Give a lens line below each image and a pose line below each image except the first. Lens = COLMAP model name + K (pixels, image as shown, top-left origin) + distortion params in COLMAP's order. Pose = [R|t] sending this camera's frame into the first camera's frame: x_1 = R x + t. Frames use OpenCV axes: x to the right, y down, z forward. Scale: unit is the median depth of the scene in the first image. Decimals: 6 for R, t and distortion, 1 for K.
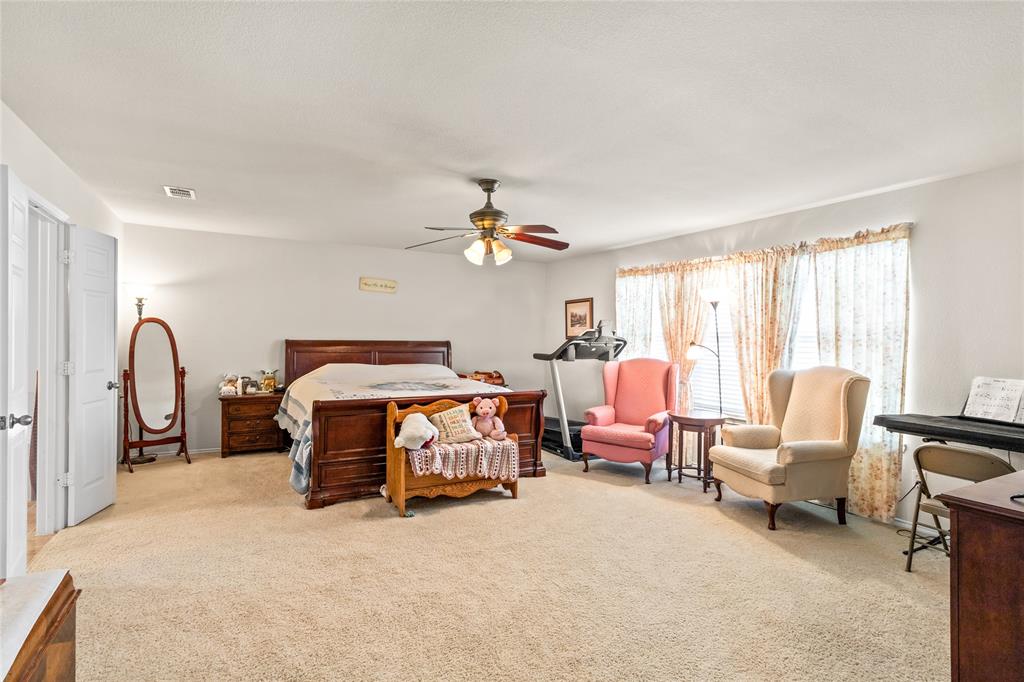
lens RADIAL K [[505.0, 0, 507.0], [0, 505.0, 336.9], [0, 0, 1]] dist [-0.017203, 0.005553]
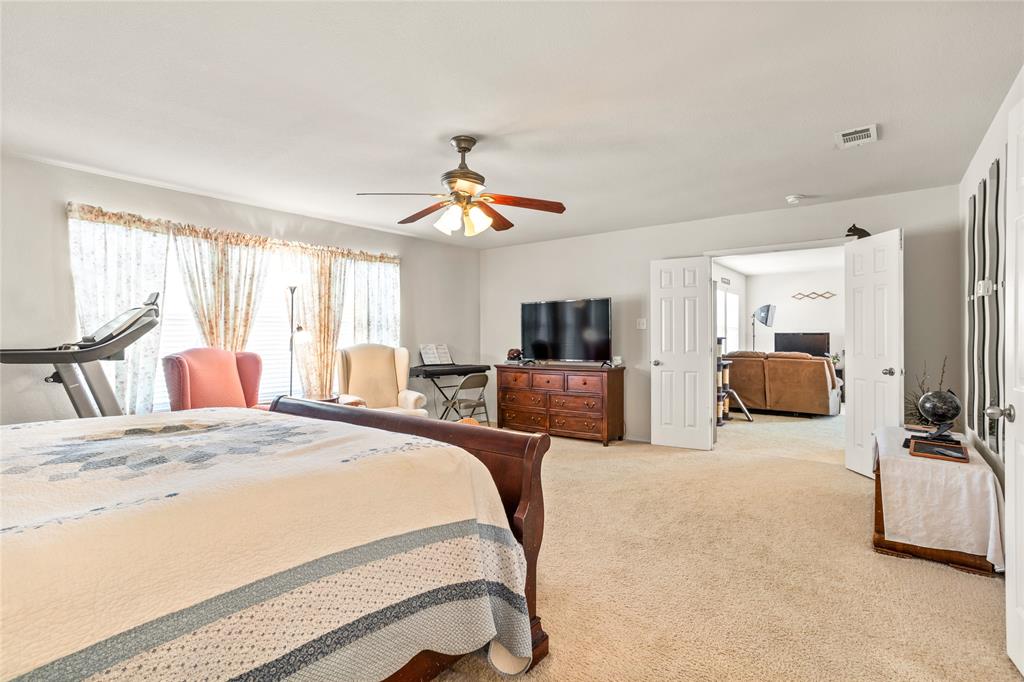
lens RADIAL K [[505.0, 0, 507.9], [0, 505.0, 337.8], [0, 0, 1]] dist [-0.017203, 0.005553]
pose [[-0.387519, -0.018461, 0.921677, -0.744556], [-0.006859, 0.999830, 0.017142, 0.014064], [-0.921836, 0.000321, -0.387580, 1.077566]]
